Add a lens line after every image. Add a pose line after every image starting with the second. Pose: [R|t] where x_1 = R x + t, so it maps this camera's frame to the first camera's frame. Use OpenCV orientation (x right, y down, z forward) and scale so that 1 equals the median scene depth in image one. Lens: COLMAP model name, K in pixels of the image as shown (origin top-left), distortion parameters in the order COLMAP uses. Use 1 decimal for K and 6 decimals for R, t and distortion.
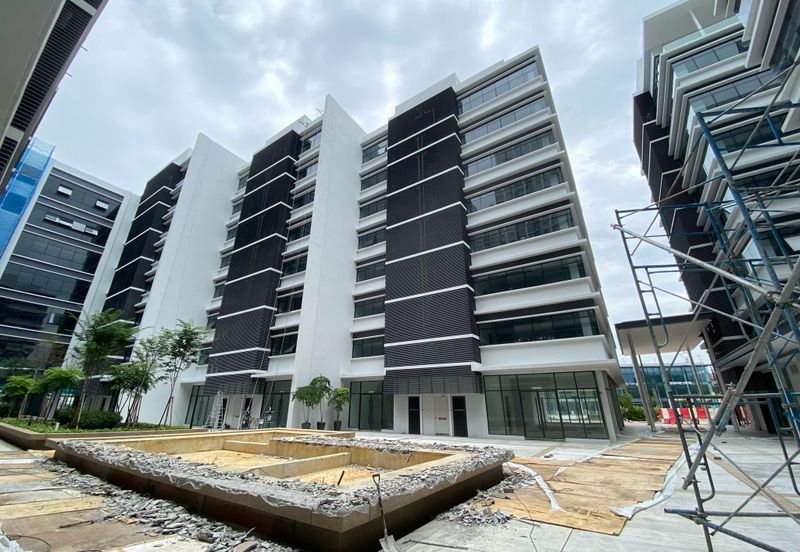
lens RADIAL K [[326.1, 0, 406.2], [0, 326.1, 274.3], [0, 0, 1]] dist [-0.033348, -0.001925]
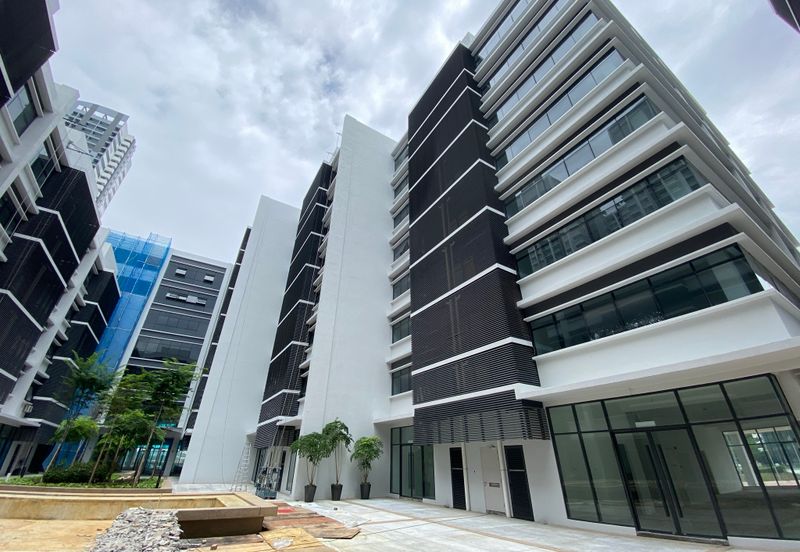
lens RADIAL K [[326.1, 0, 404.0], [0, 326.1, 269.4], [0, 0, 1]] dist [-0.033348, -0.001925]
pose [[0.905689, -0.210553, -0.367960, 0.240018], [0.154188, 0.972105, -0.176740, 0.120996], [0.394909, 0.103337, 0.912890, 0.311958]]
